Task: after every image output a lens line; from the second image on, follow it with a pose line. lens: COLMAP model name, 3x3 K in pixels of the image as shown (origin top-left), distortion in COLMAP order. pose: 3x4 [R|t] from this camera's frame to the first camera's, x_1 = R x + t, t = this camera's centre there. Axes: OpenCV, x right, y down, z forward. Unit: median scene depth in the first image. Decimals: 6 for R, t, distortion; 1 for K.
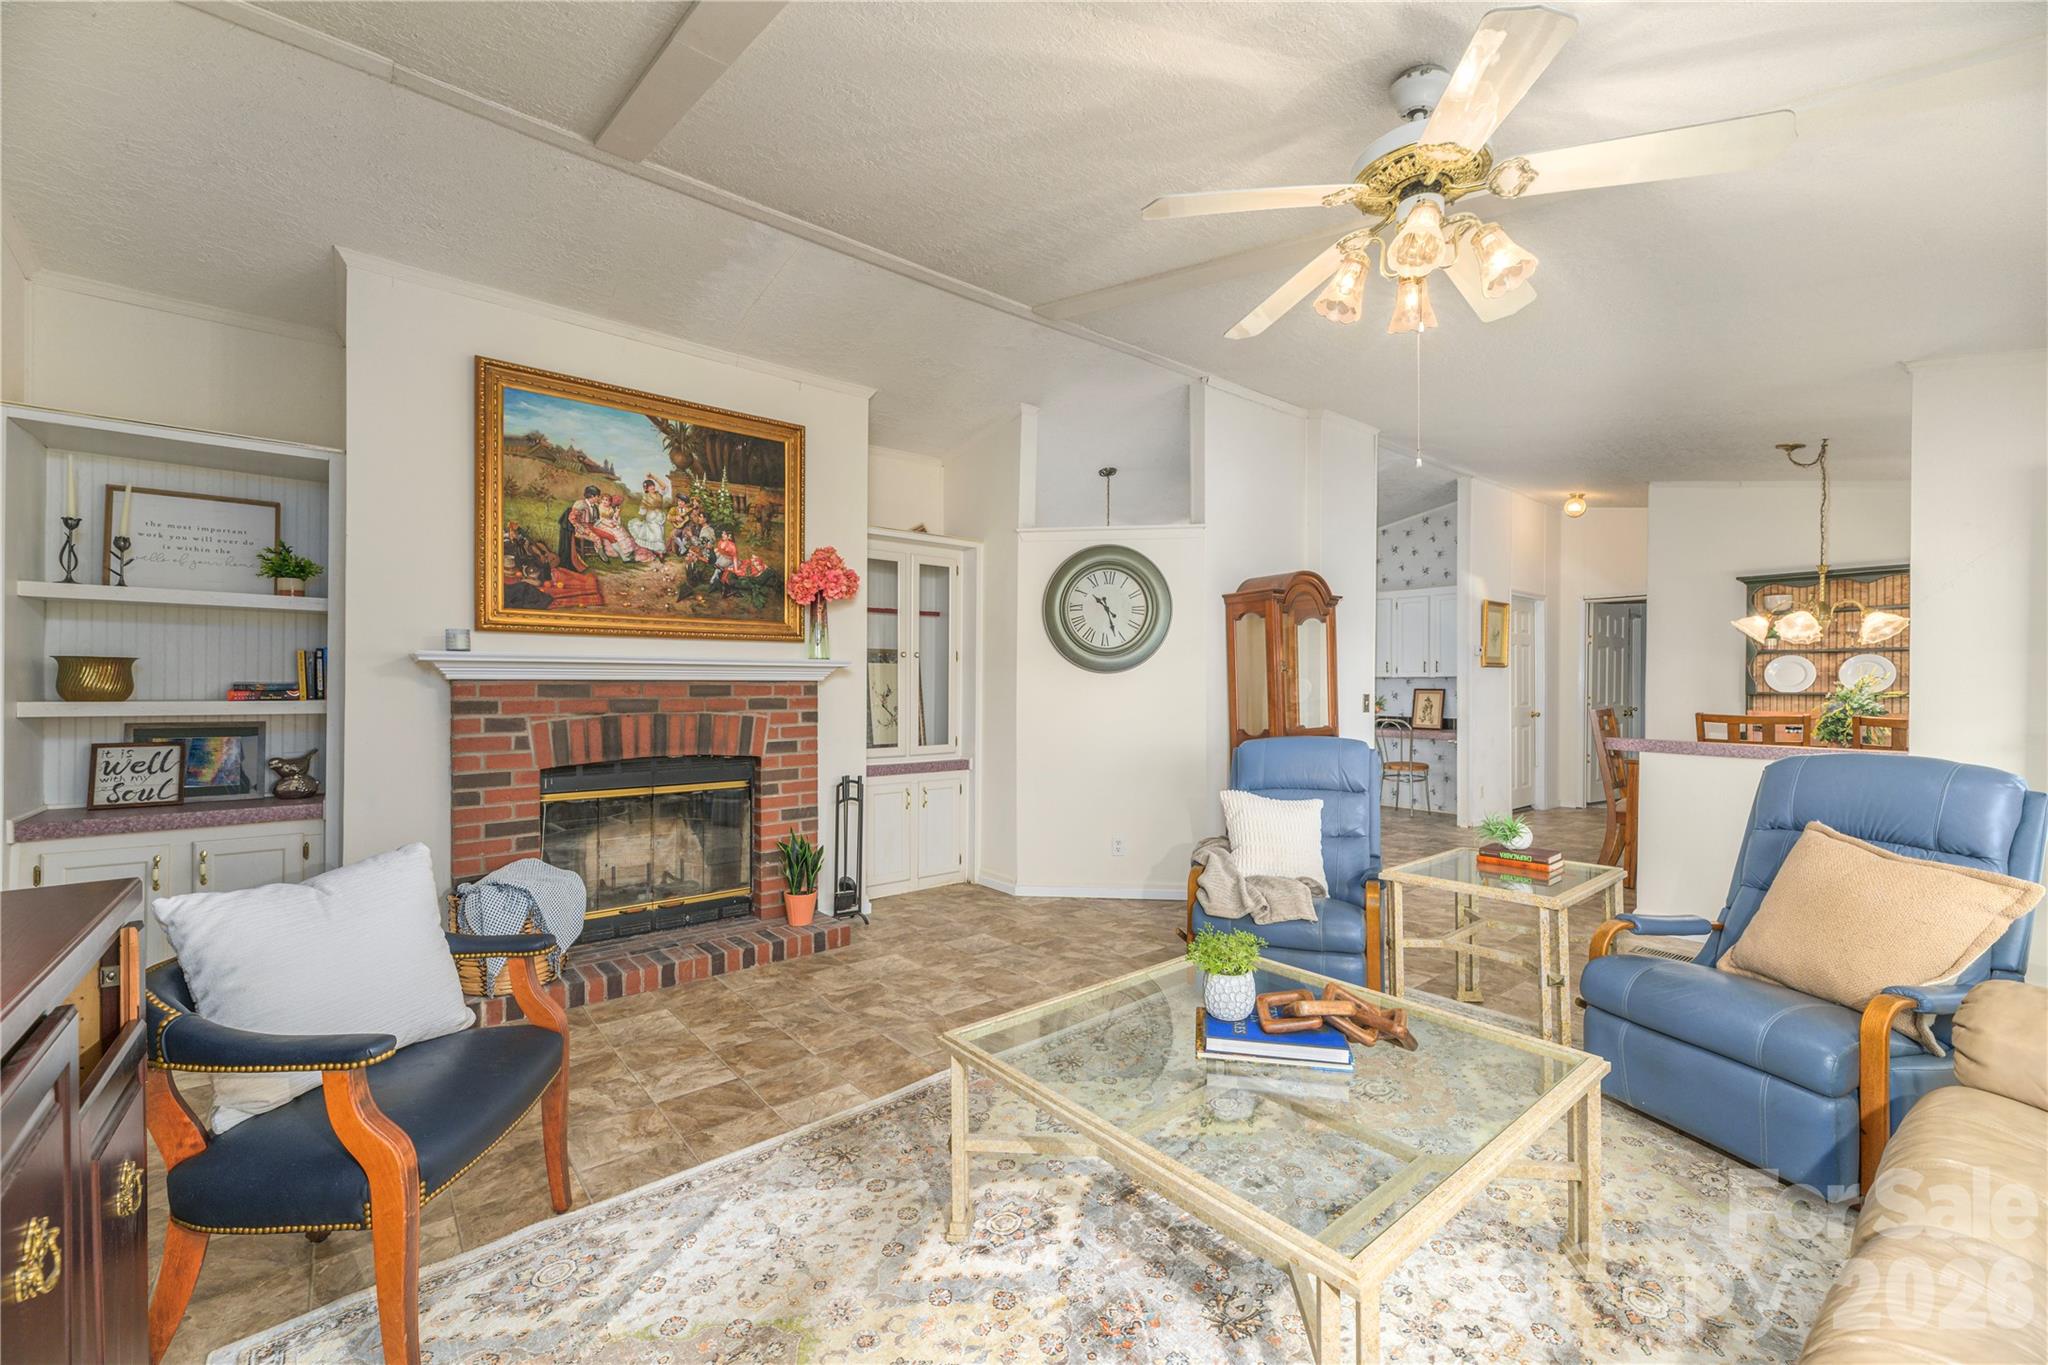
lens RADIAL K [[843.4, 0, 1039.1], [0, 843.4, 688.6], [0, 0, 1]] dist [0.001397, 0.000839]
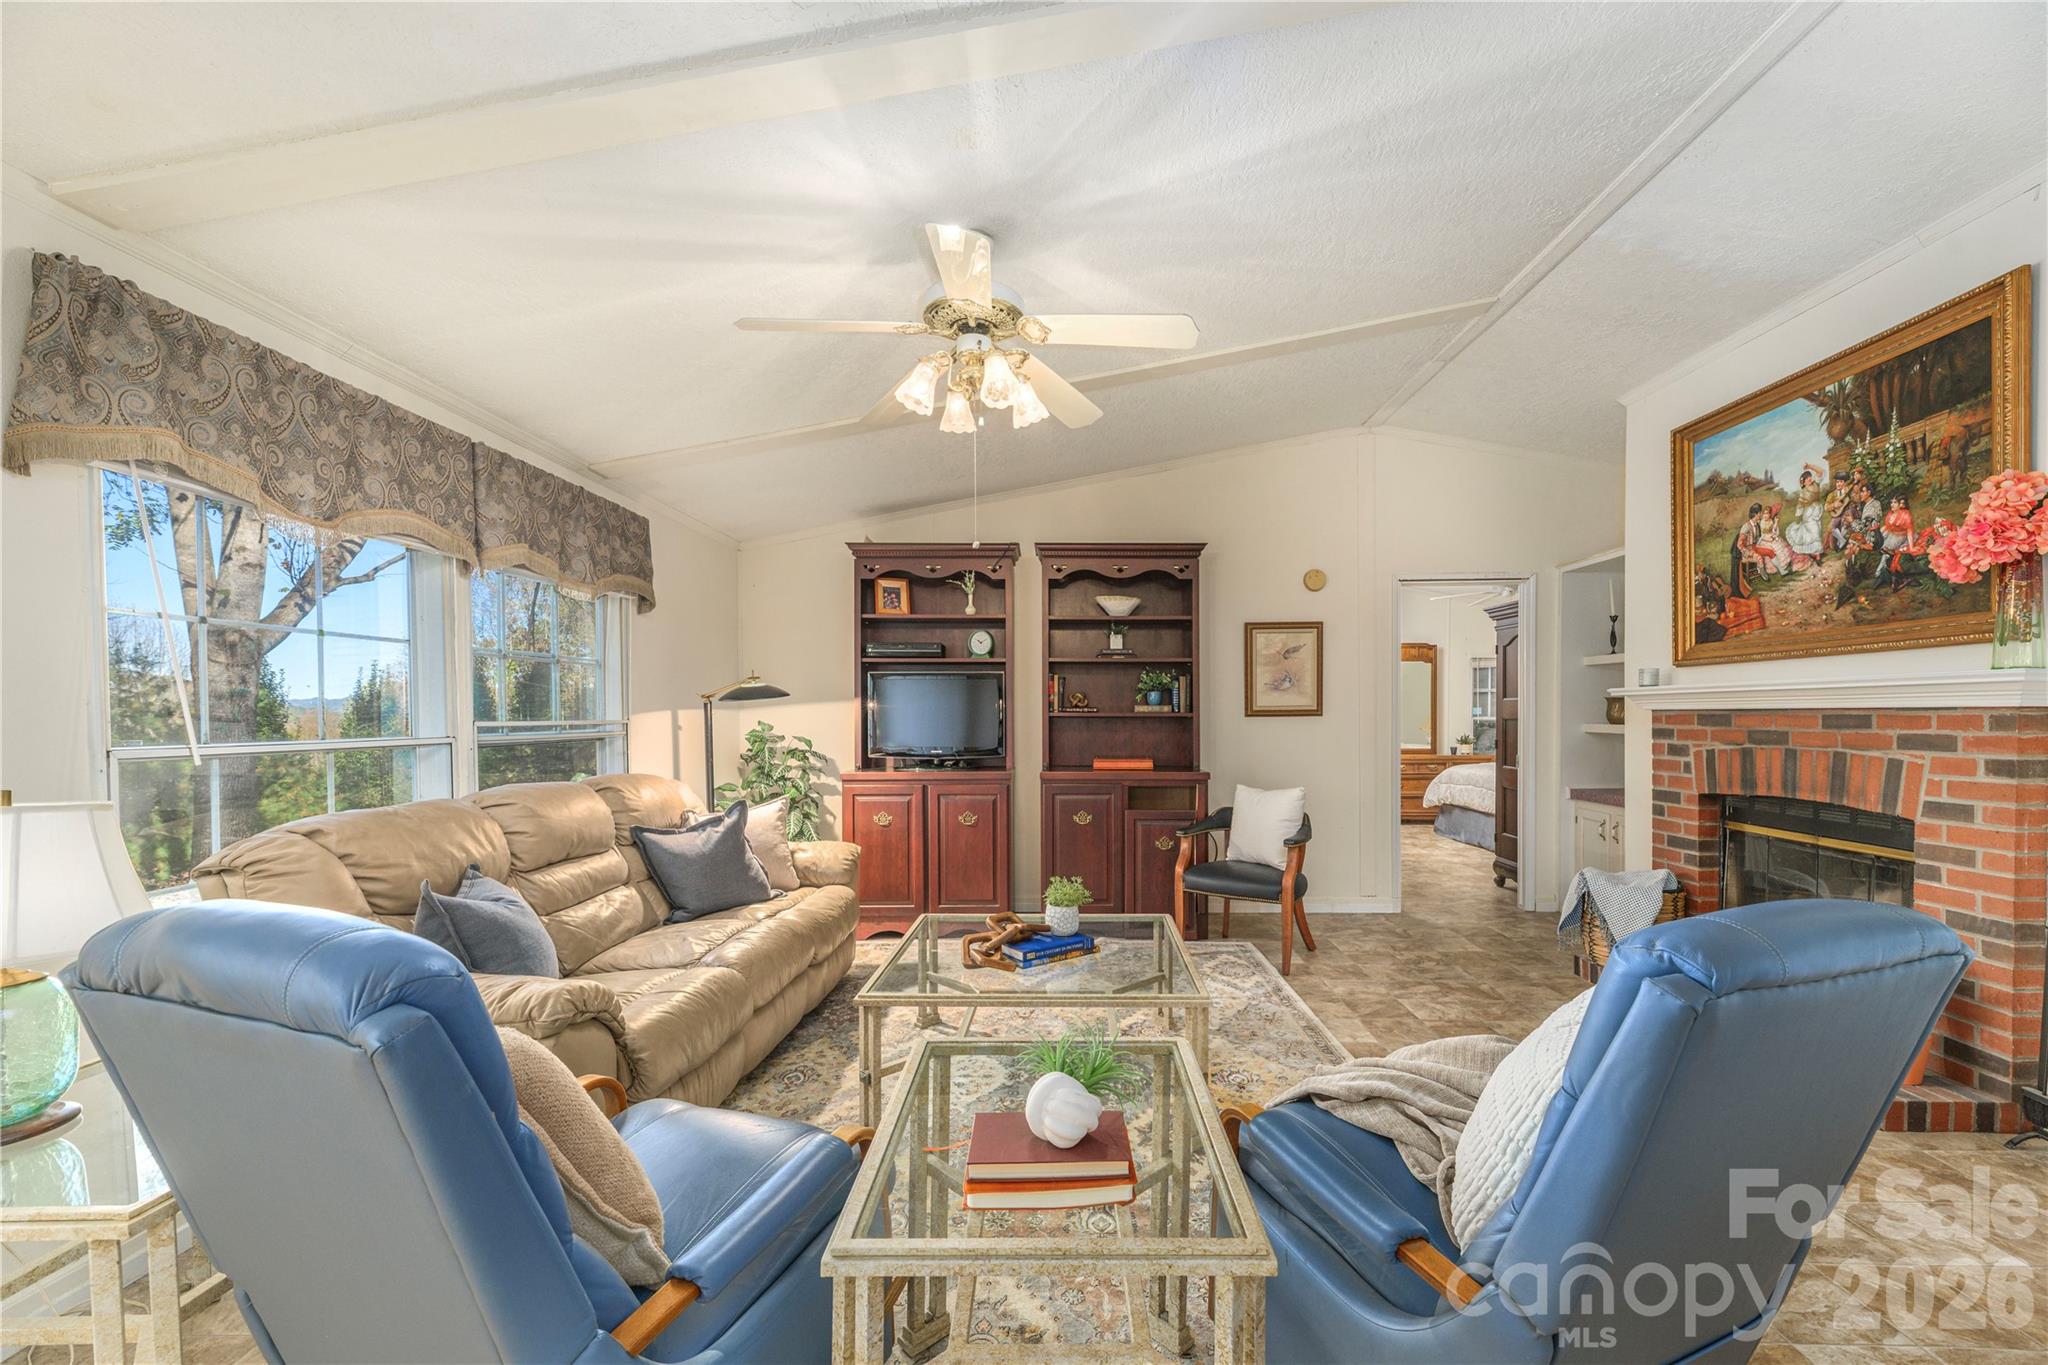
lens RADIAL K [[843.4, 0, 1042.7], [0, 843.4, 767.4], [0, 0, 1]] dist [0.001397, 0.000839]
pose [[-0.679329, 0.046173, -0.732380, 0.705170], [-0.001675, 0.997918, 0.064467, -0.004600], [0.733832, 0.045021, -0.677838, 1.044152]]
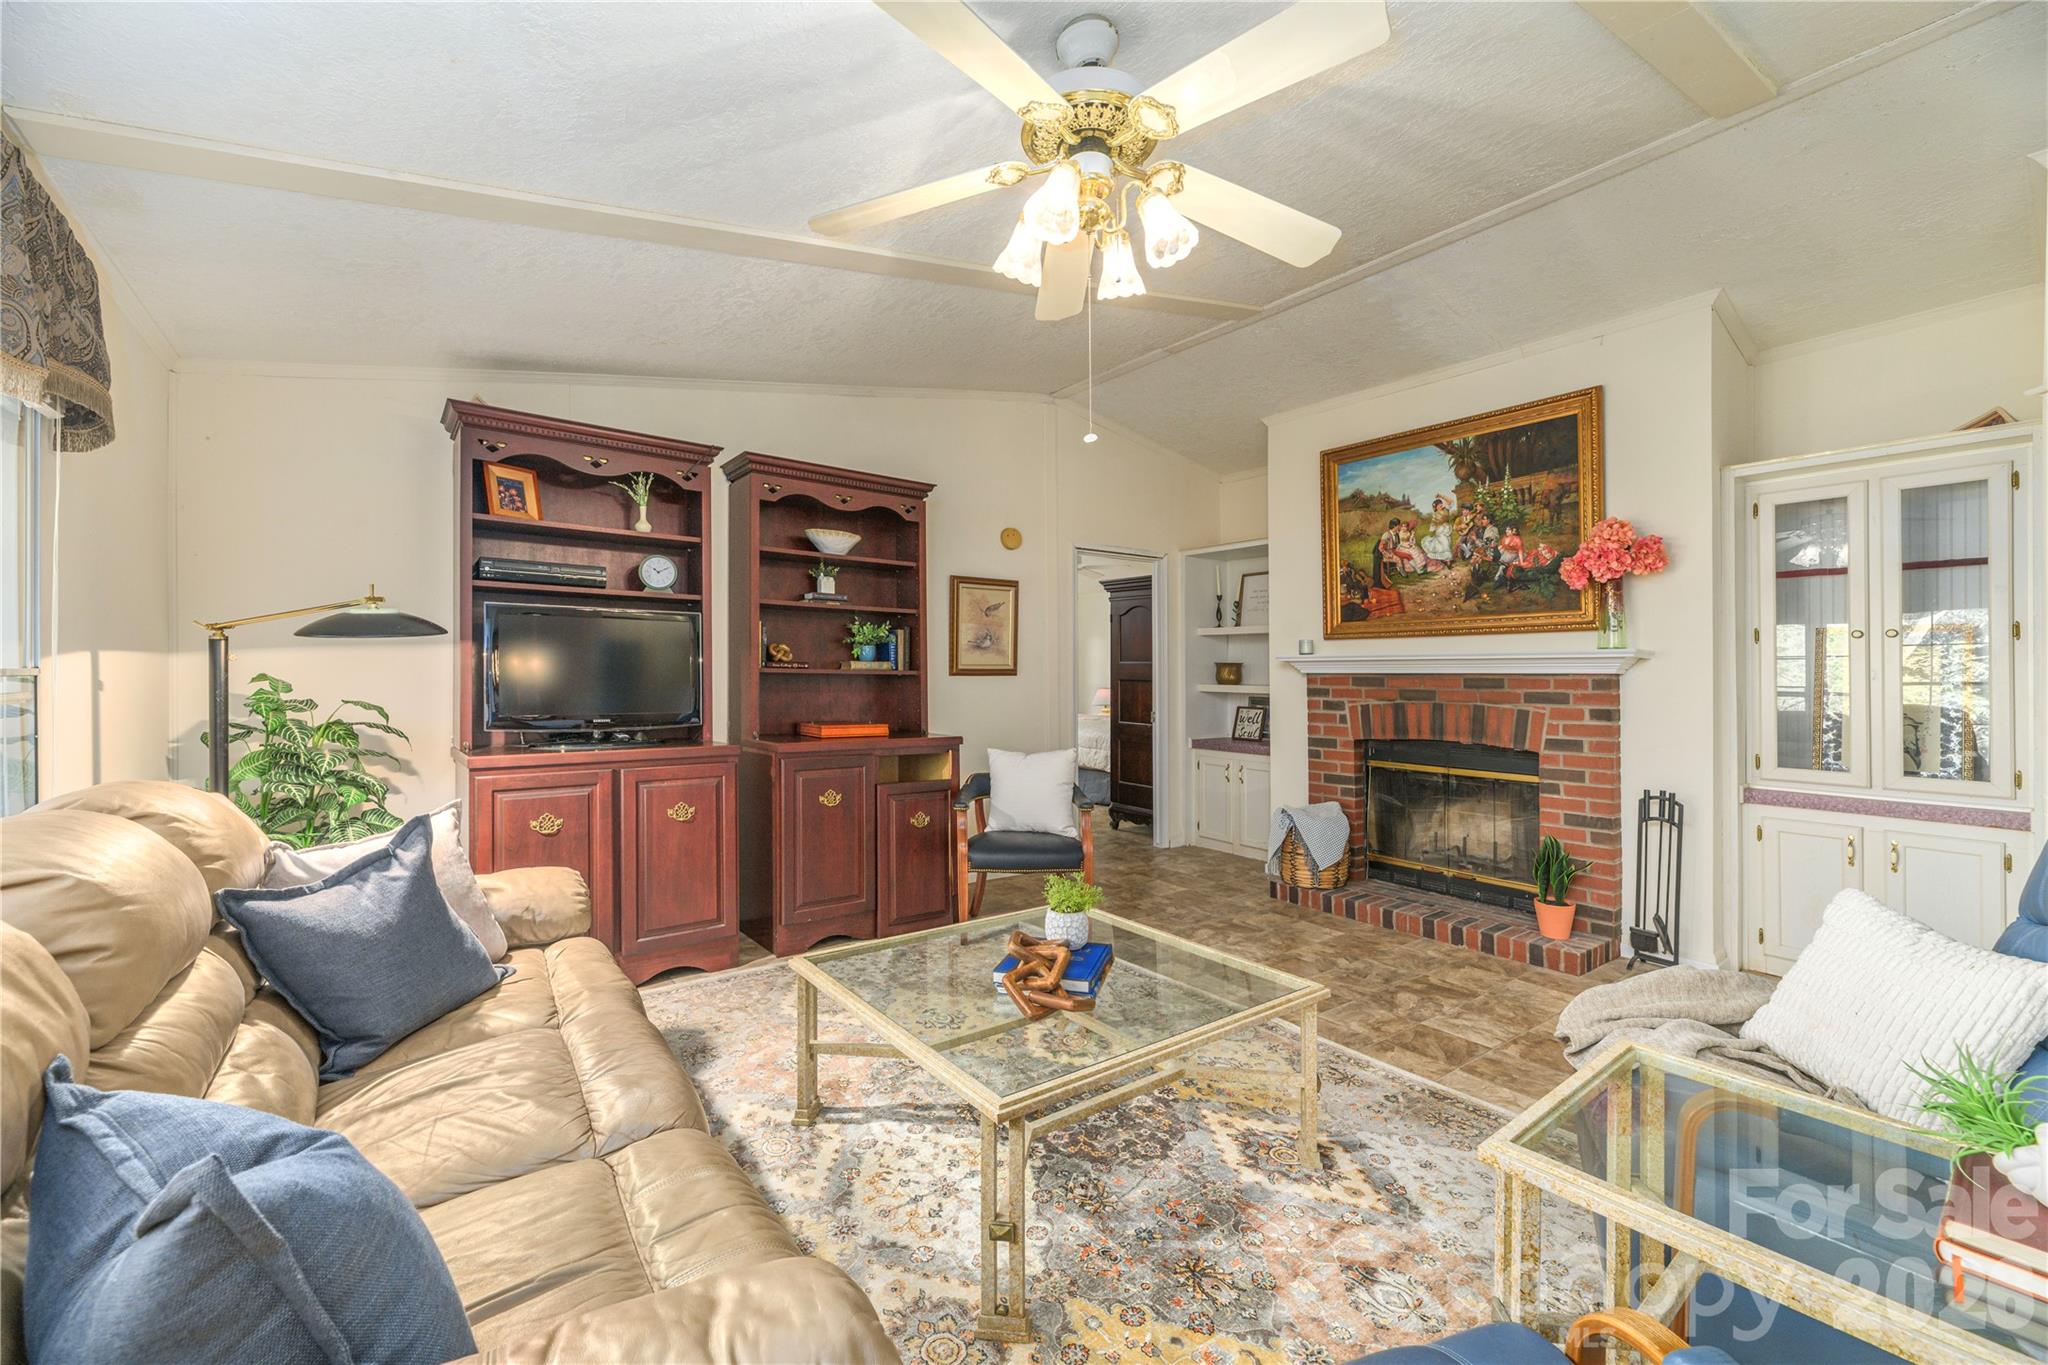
lens RADIAL K [[843.4, 0, 1020.1], [0, 843.4, 693.4], [0, 0, 1]] dist [0.001397, 0.000839]
pose [[-0.073001, 0.017749, -0.997174, 0.744791], [-0.013139, 0.999738, 0.018756, 0.003050], [0.997245, 0.014471, -0.072749, 0.528667]]
